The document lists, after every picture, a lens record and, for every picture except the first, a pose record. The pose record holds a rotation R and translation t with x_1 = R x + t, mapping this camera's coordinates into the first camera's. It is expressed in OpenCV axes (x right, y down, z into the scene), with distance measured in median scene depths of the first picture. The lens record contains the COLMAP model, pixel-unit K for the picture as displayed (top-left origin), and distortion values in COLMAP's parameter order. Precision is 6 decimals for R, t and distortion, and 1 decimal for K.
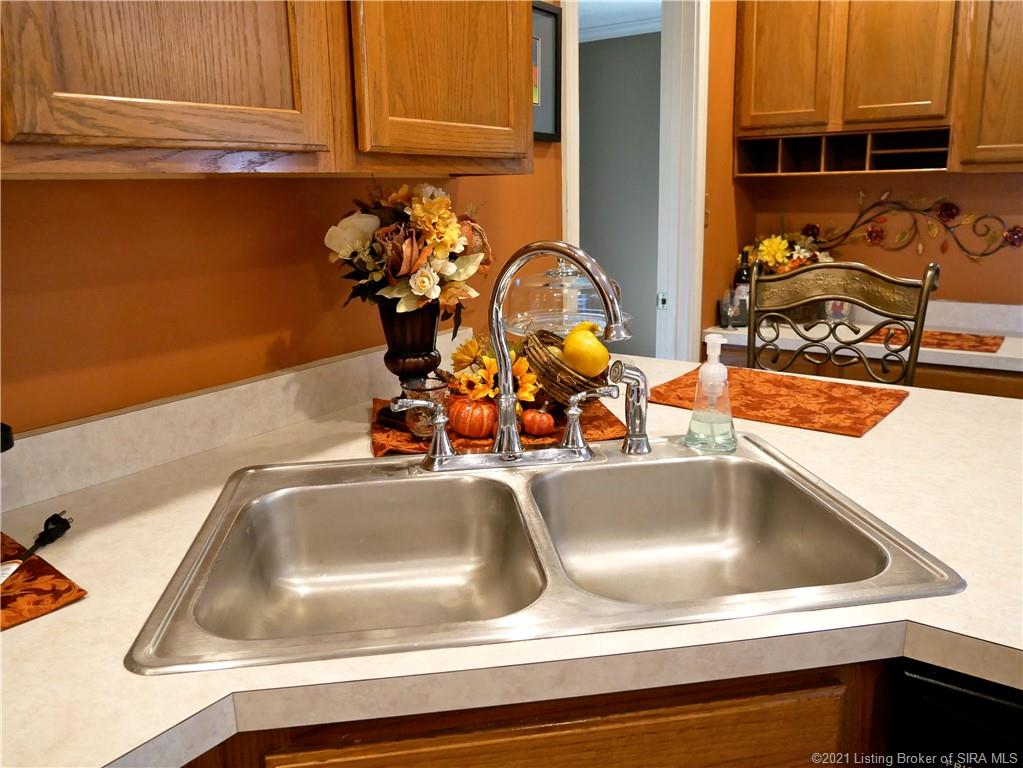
lens RADIAL K [[794.4, 0, 505.1], [0, 794.4, 384.6], [0, 0, 1]] dist [-0.056857, 0.029629]
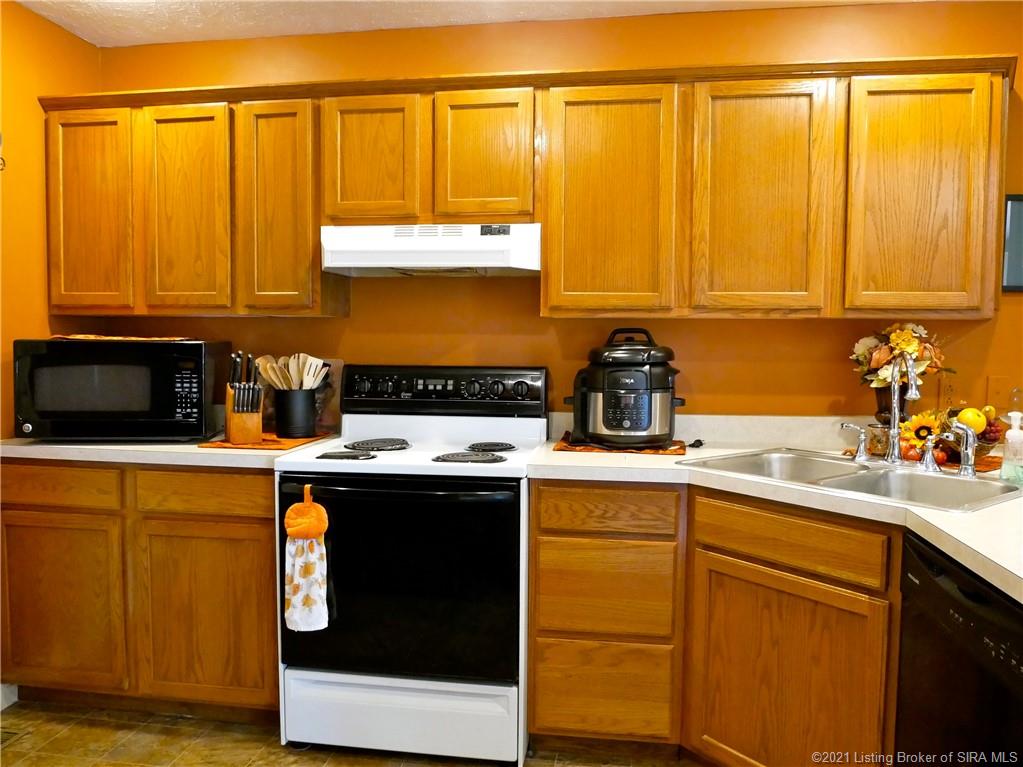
lens RADIAL K [[745.8, 0, 515.5], [0, 745.8, 385.3], [0, 0, 1]] dist [-0.050701, 0.022389]
pose [[0.467326, 0.079427, -0.880510, 0.994422], [-0.221988, 0.974591, -0.029905, 0.145681], [0.855762, 0.209439, 0.473083, -0.578931]]
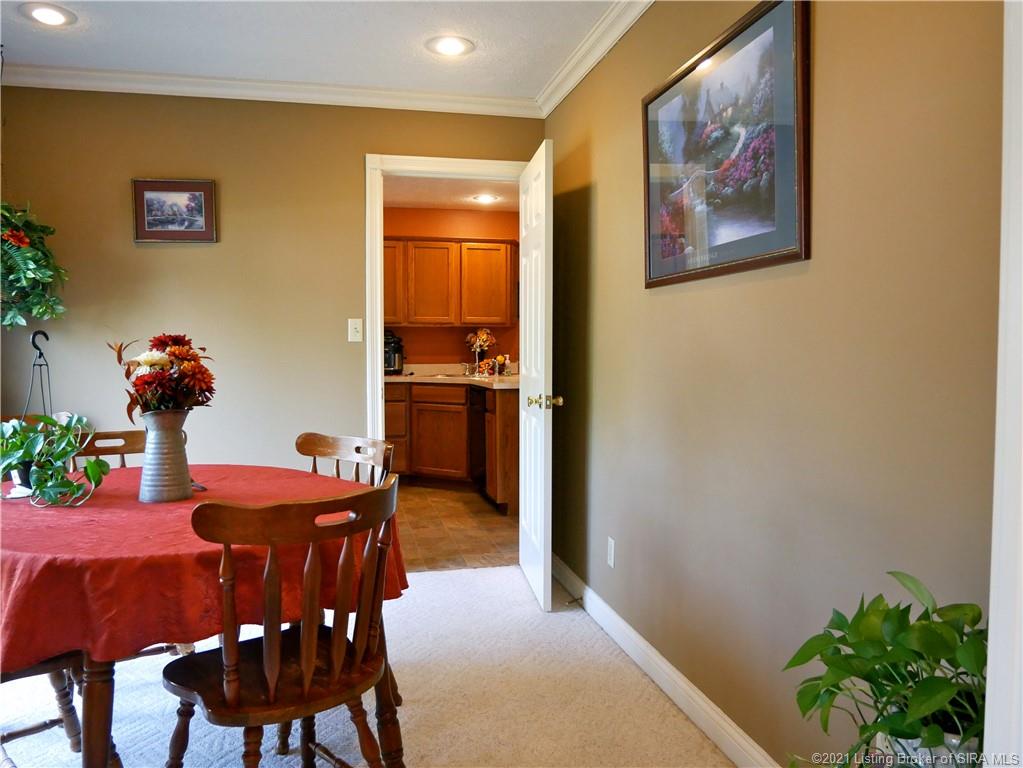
lens RADIAL K [[794.4, 0, 517.1], [0, 794.4, 384.4], [0, 0, 1]] dist [-0.056857, 0.029629]
pose [[0.766738, 0.053277, -0.639746, 3.443856], [-0.167588, 0.978605, -0.119358, 0.702652], [0.619700, 0.198730, 0.759262, -2.787035]]
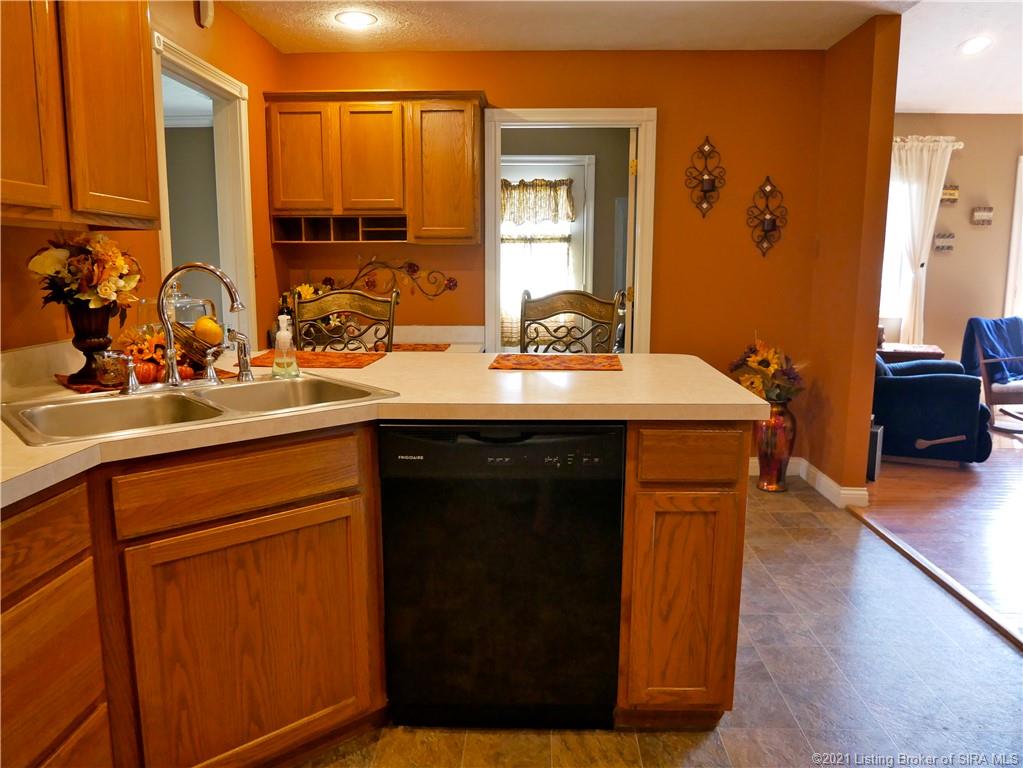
lens RADIAL K [[745.8, 0, 511.0], [0, 745.8, 382.7], [0, 0, 1]] dist [-0.050701, 0.022389]
pose [[0.824254, -0.062522, 0.562758, -0.264598], [0.110361, 0.992563, -0.051369, 0.221454], [-0.555361, 0.104447, 0.825024, -0.676335]]
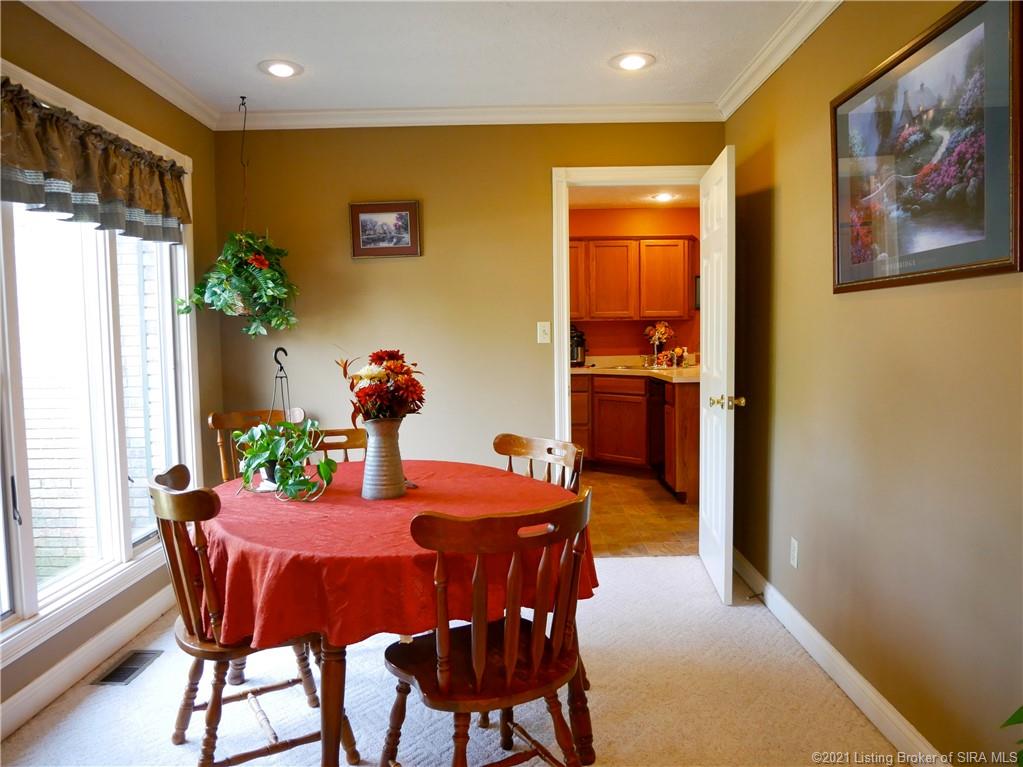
lens RADIAL K [[745.8, 0, 508.9], [0, 745.8, 386.7], [0, 0, 1]] dist [-0.050701, 0.022389]
pose [[0.592454, 0.070595, -0.802505, 3.420231], [-0.186452, 0.981122, -0.051341, 0.651946], [0.783731, 0.180046, 0.594432, -2.808628]]
